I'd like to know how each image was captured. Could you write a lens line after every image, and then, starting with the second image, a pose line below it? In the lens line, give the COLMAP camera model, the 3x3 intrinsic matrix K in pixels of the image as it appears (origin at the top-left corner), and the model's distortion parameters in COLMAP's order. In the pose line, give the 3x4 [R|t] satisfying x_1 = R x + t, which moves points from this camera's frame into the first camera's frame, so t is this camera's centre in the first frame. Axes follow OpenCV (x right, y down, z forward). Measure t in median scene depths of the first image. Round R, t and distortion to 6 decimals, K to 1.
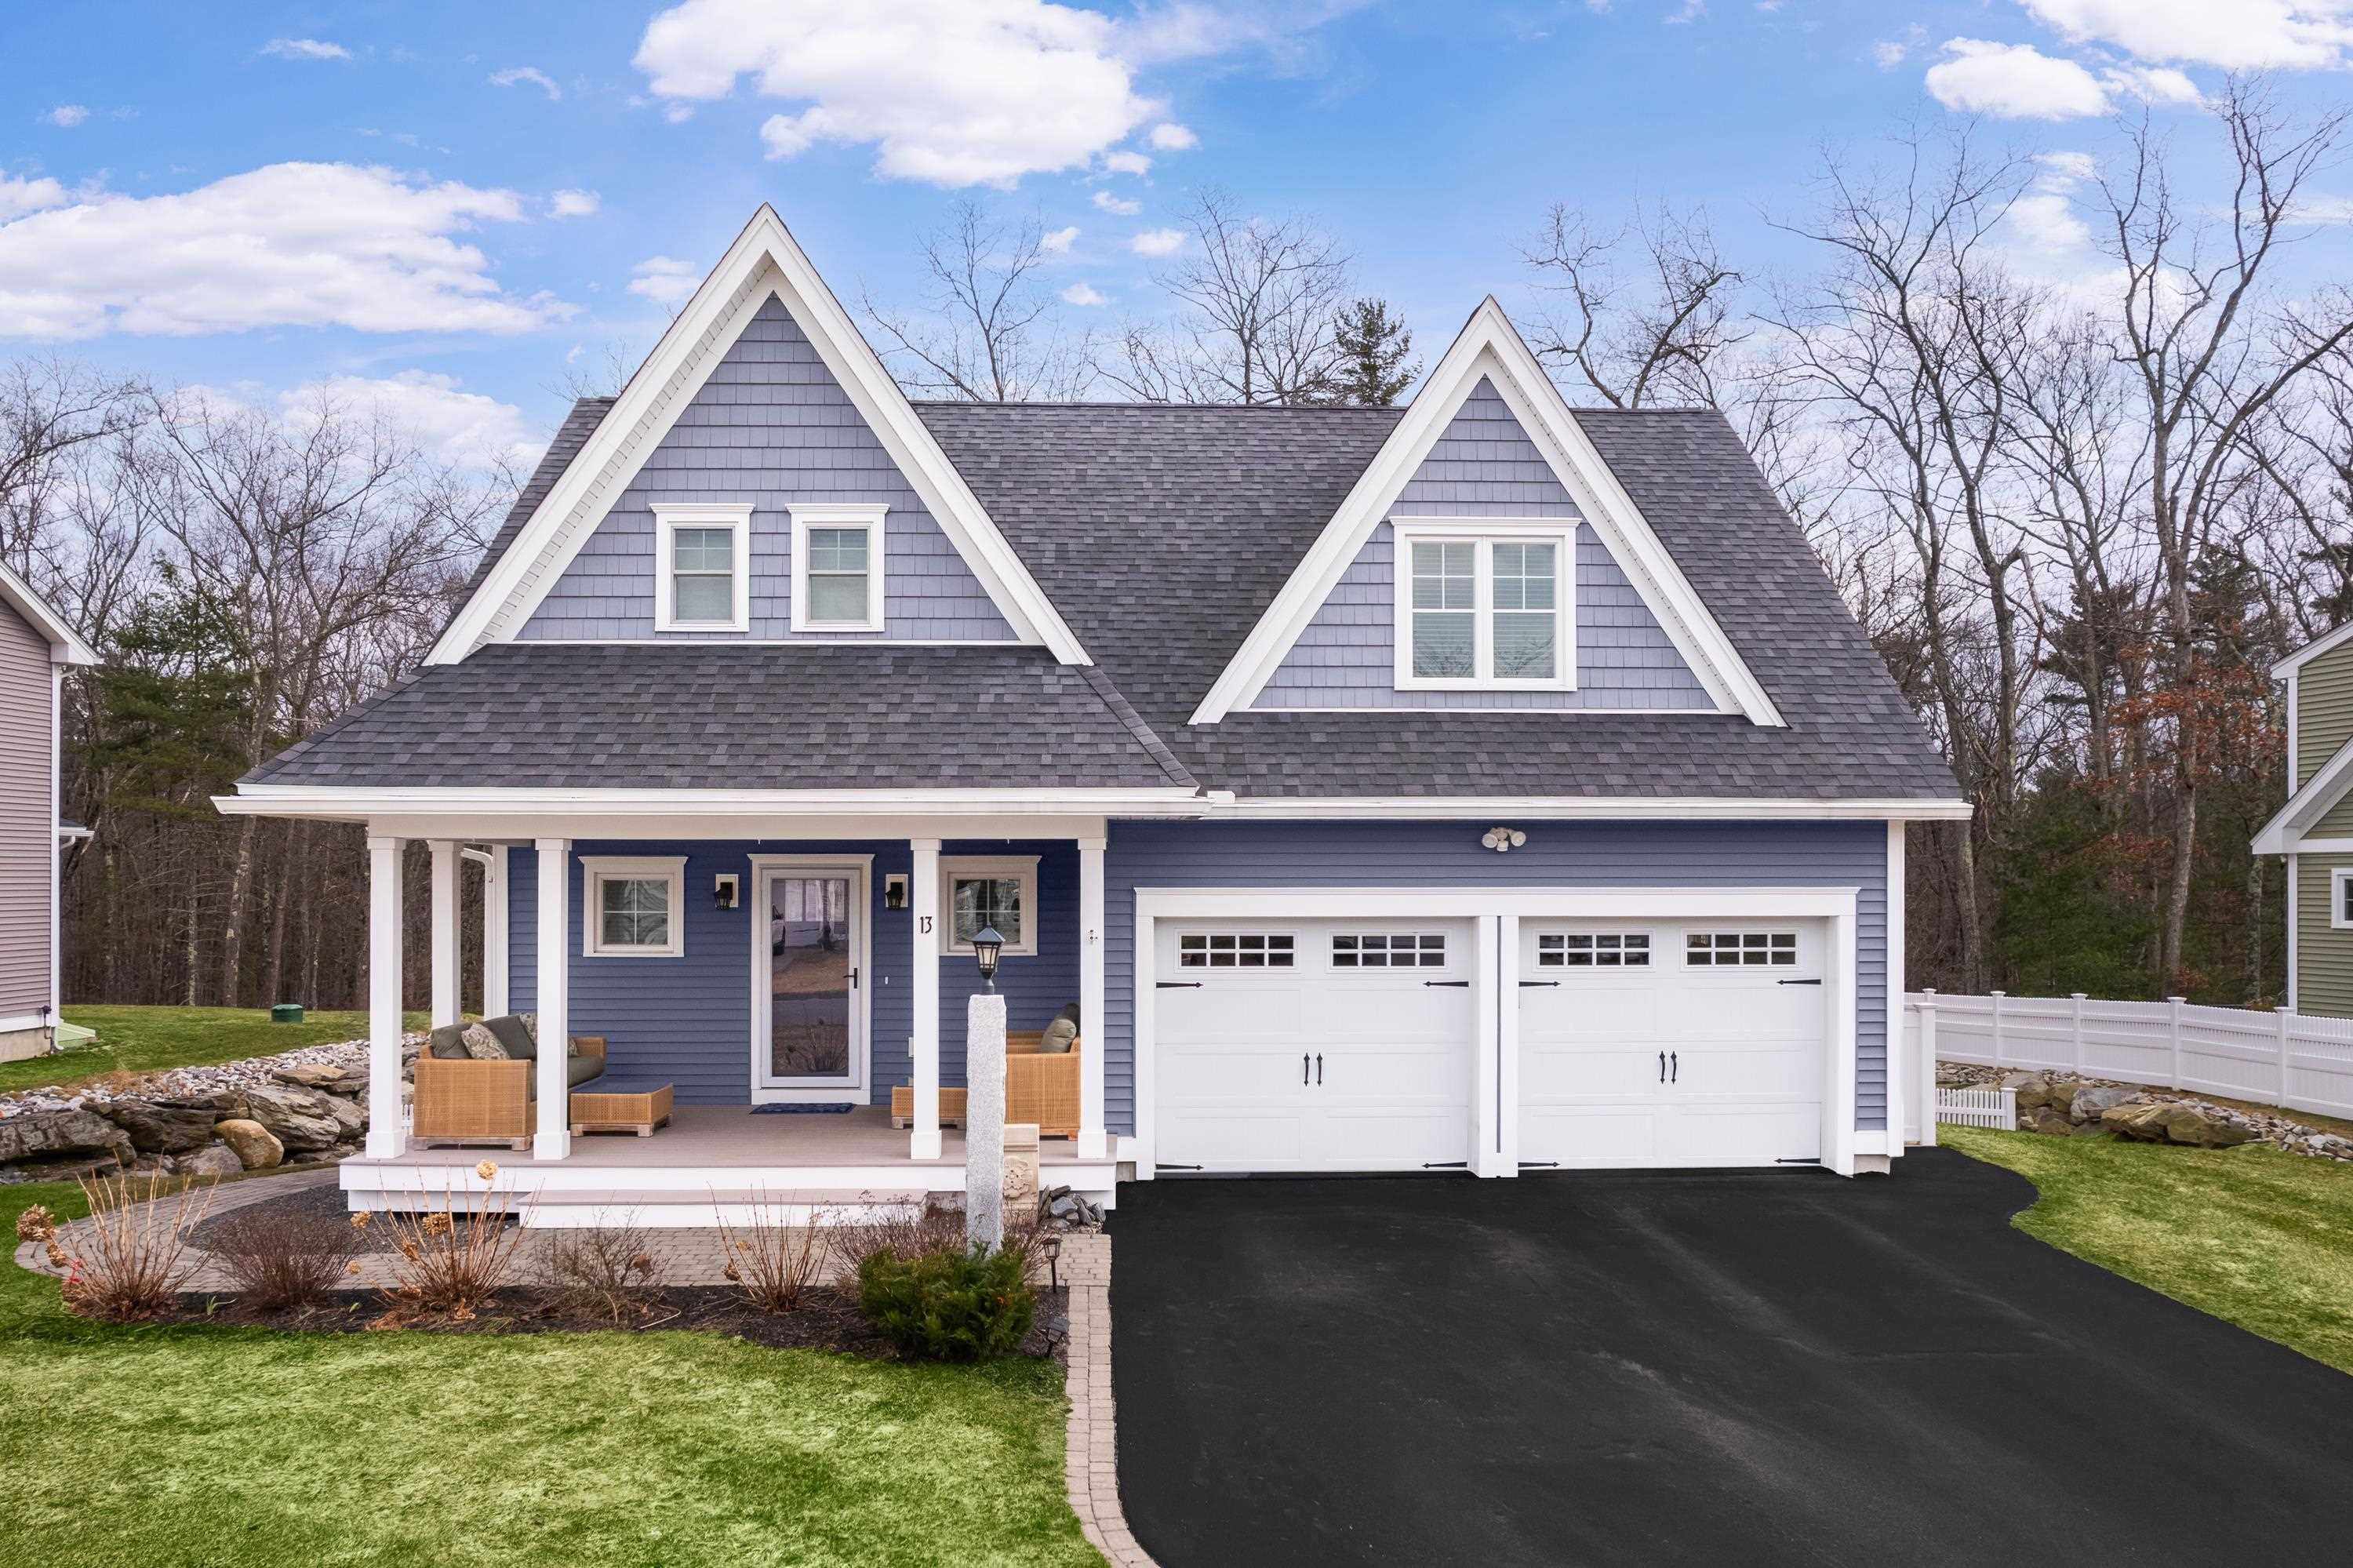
lens RADIAL K [[1671.4, 0, 1122.3], [0, 1671.4, 828.4], [0, 0, 1]] dist [-0.049000, 0.047201]
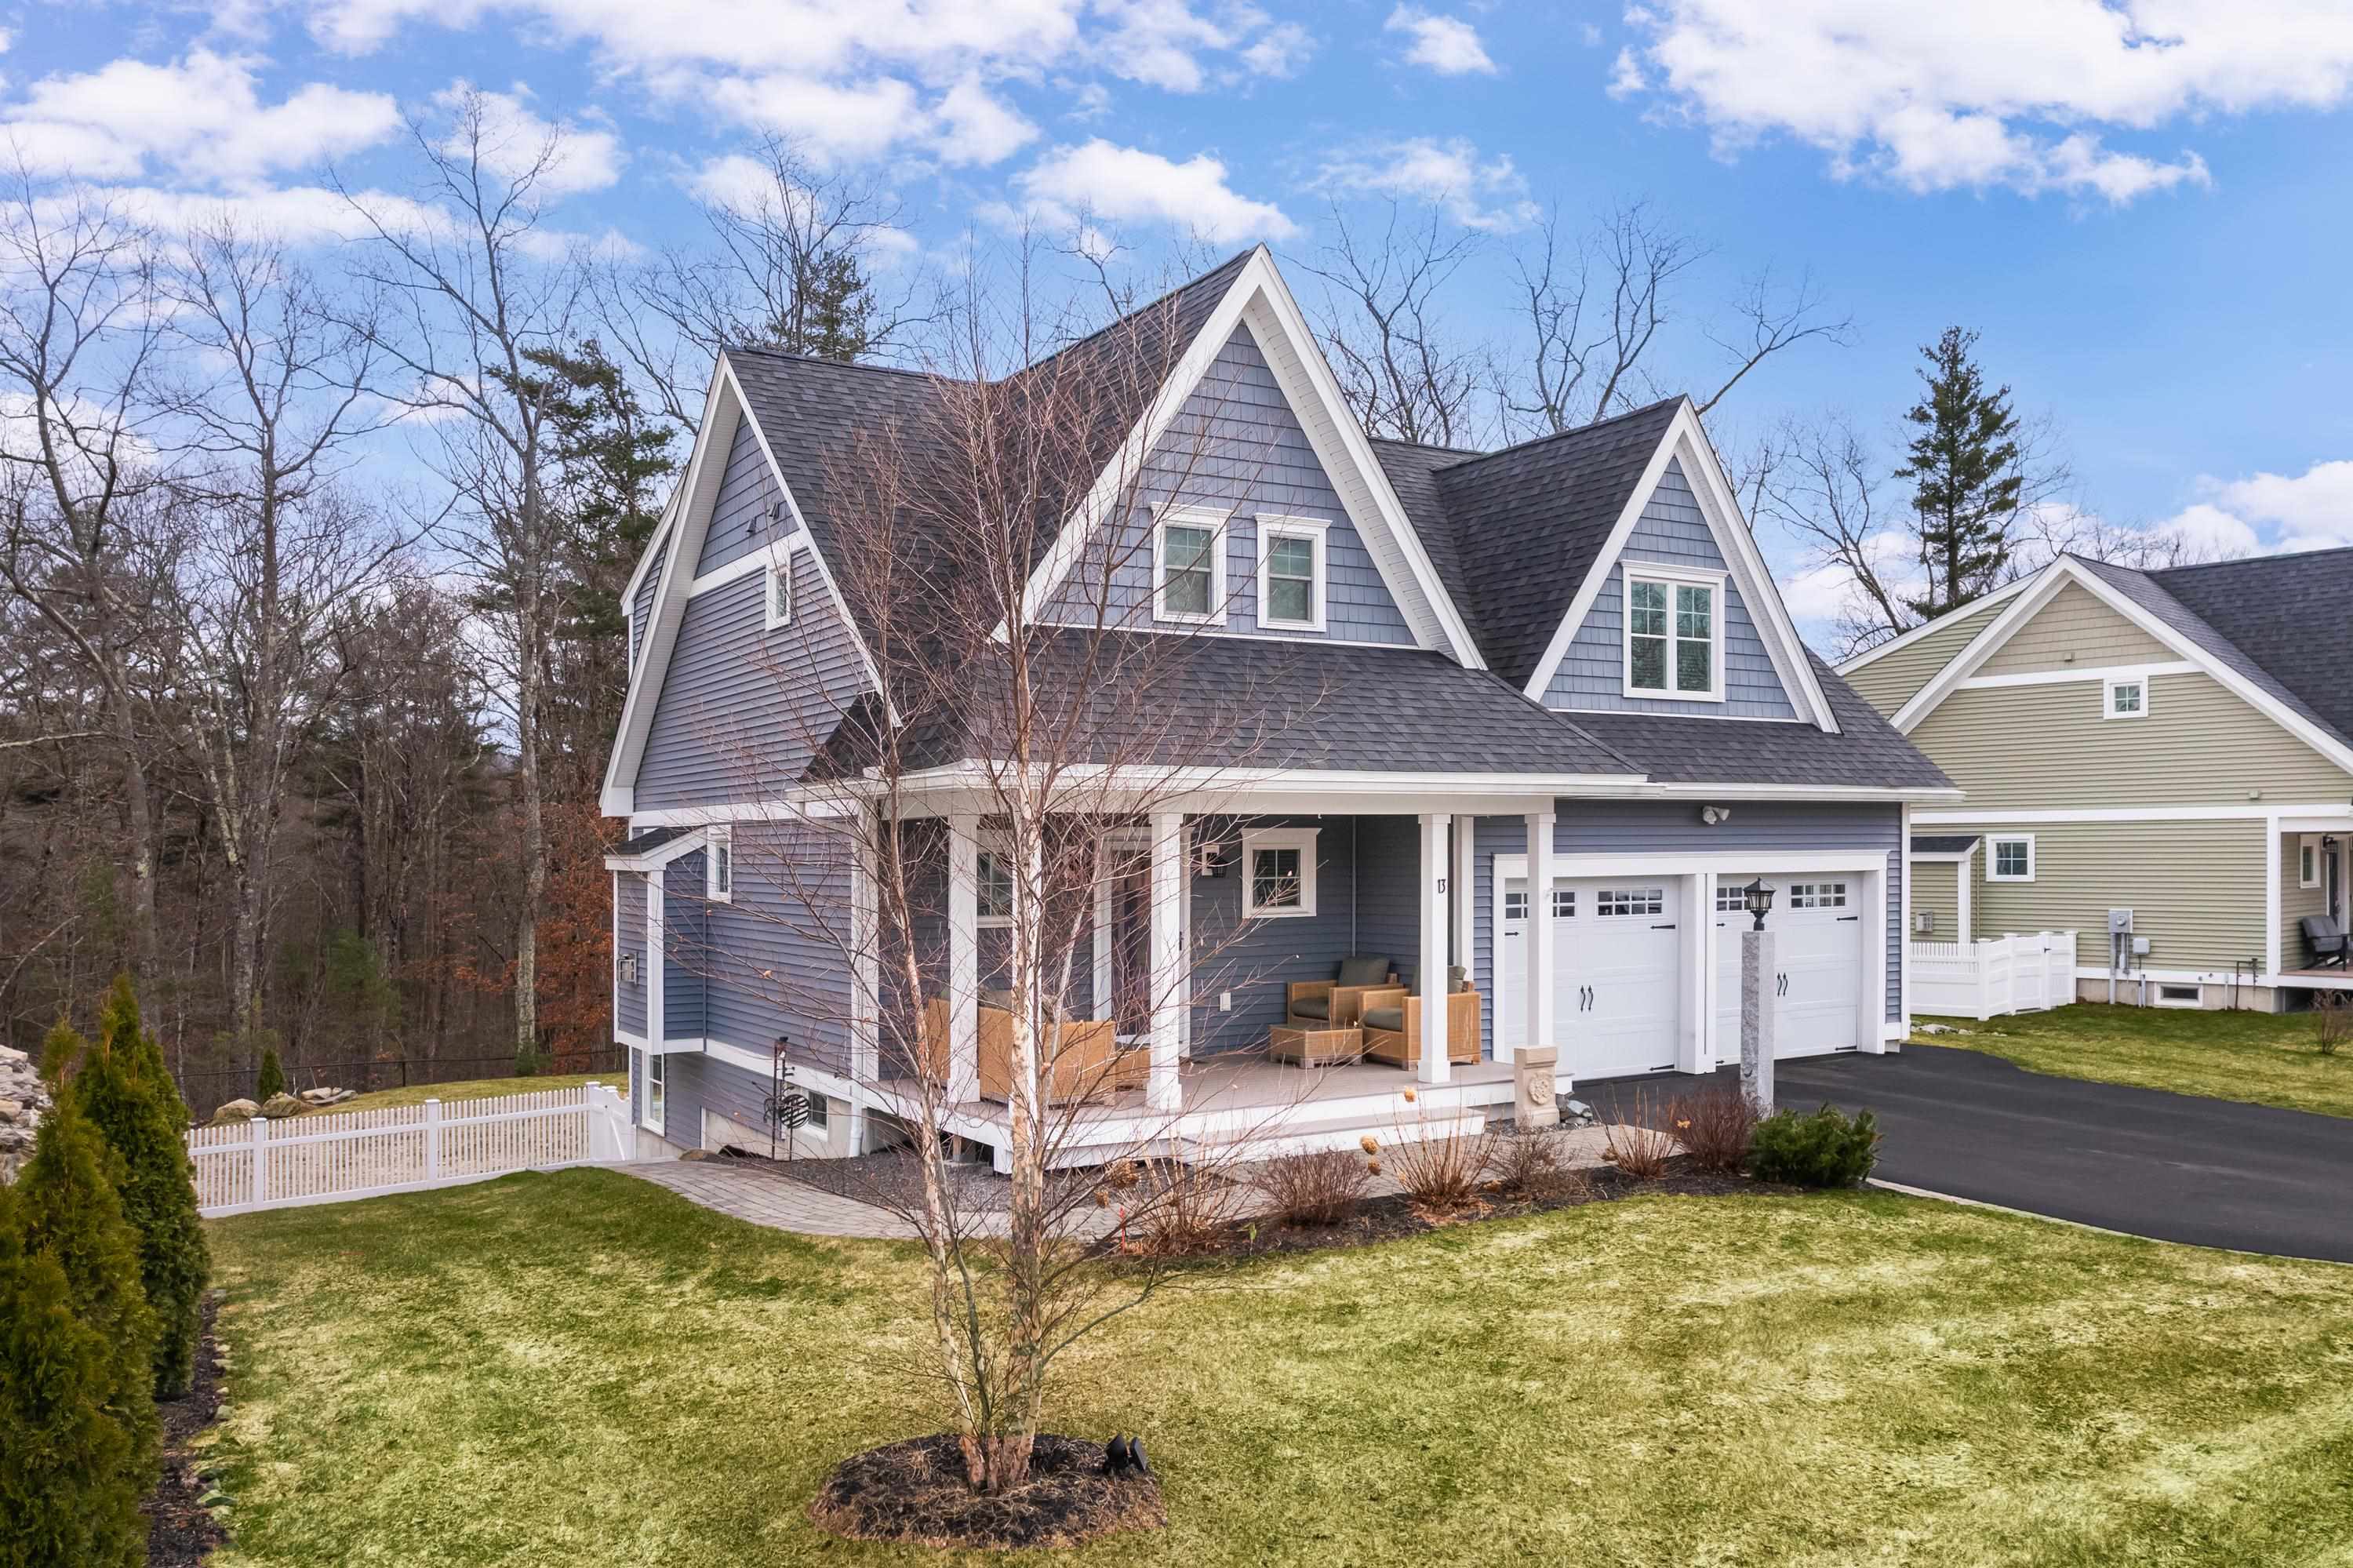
lens RADIAL K [[1822.2, 0, 1164.6], [0, 1822.2, 799.1], [0, 0, 1]] dist [-0.038866, 0.004430]
pose [[0.869706, 0.006309, 0.493531, -0.850436], [-0.006365, 0.999979, -0.001567, -0.001022], [-0.493530, -0.001778, 0.869727, -0.029763]]
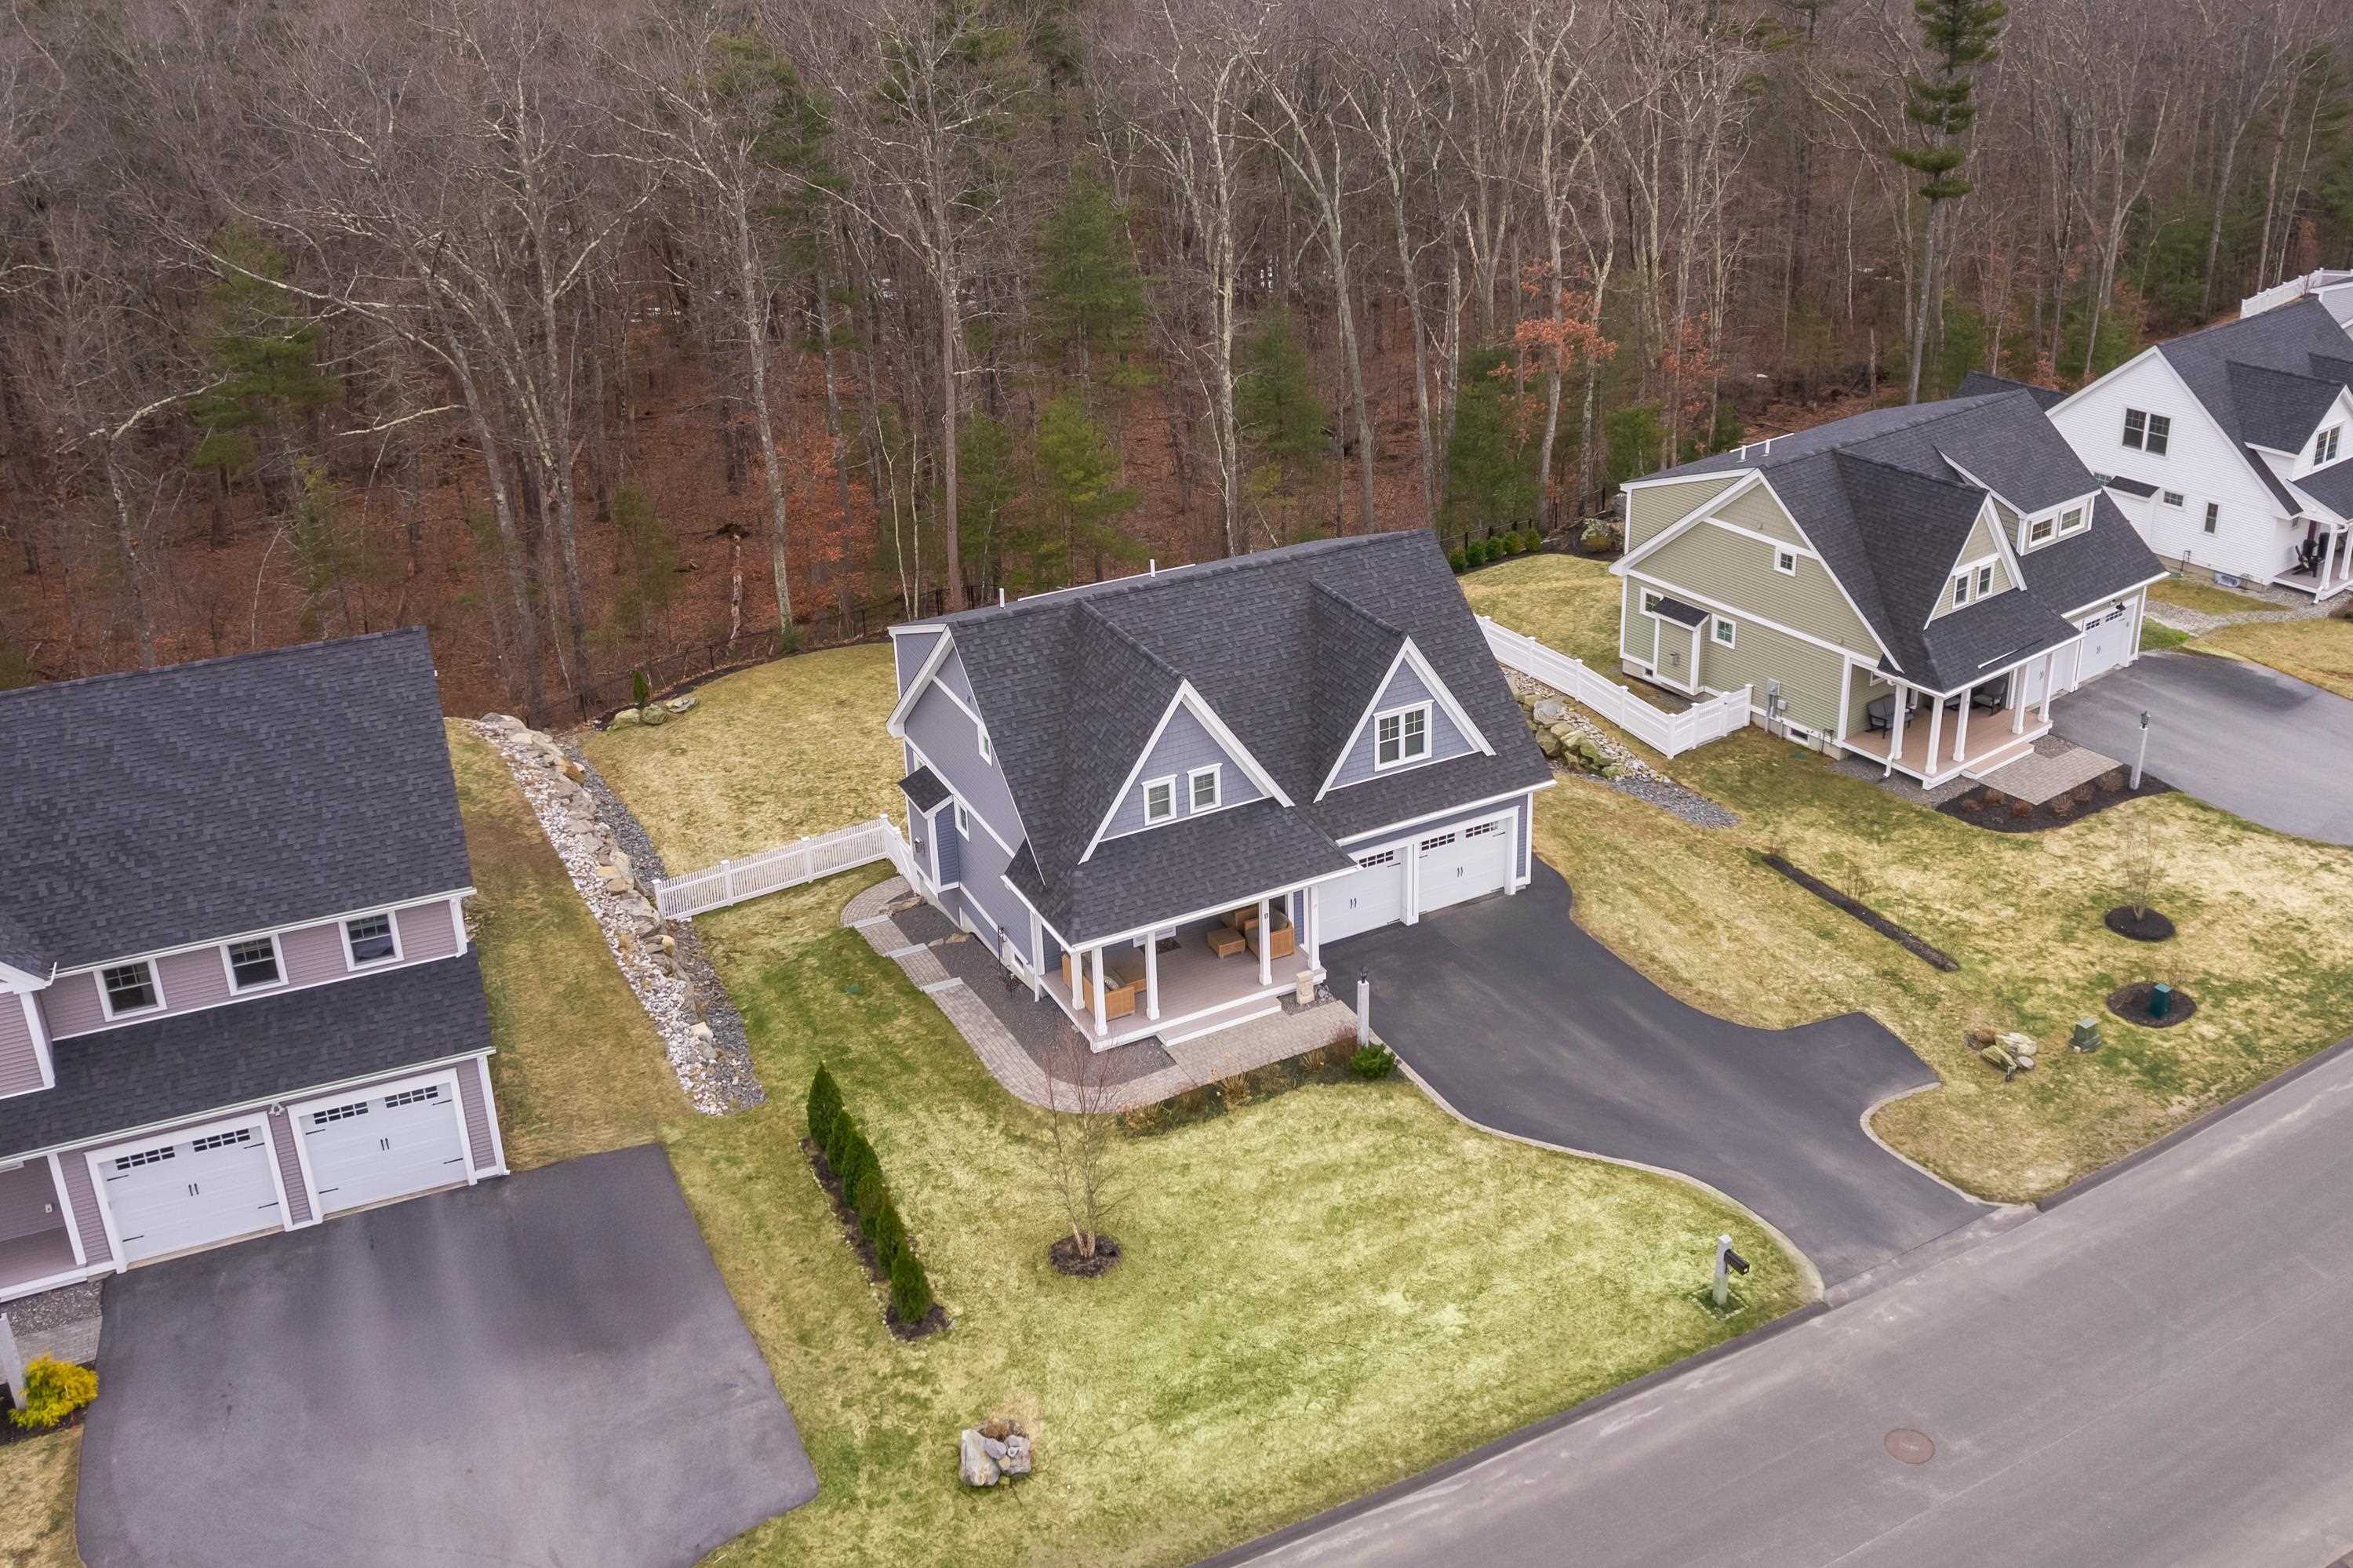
lens RADIAL K [[2055.8, 0, 1158.3], [0, 2055.8, 581.3], [0, 0, 1]] dist [0.001690, -0.157028]
pose [[0.903740, -0.184872, 0.386105, -1.448627], [0.034816, 0.930694, 0.364138, -1.668573], [-0.426664, -0.315643, 0.847542, -1.659694]]
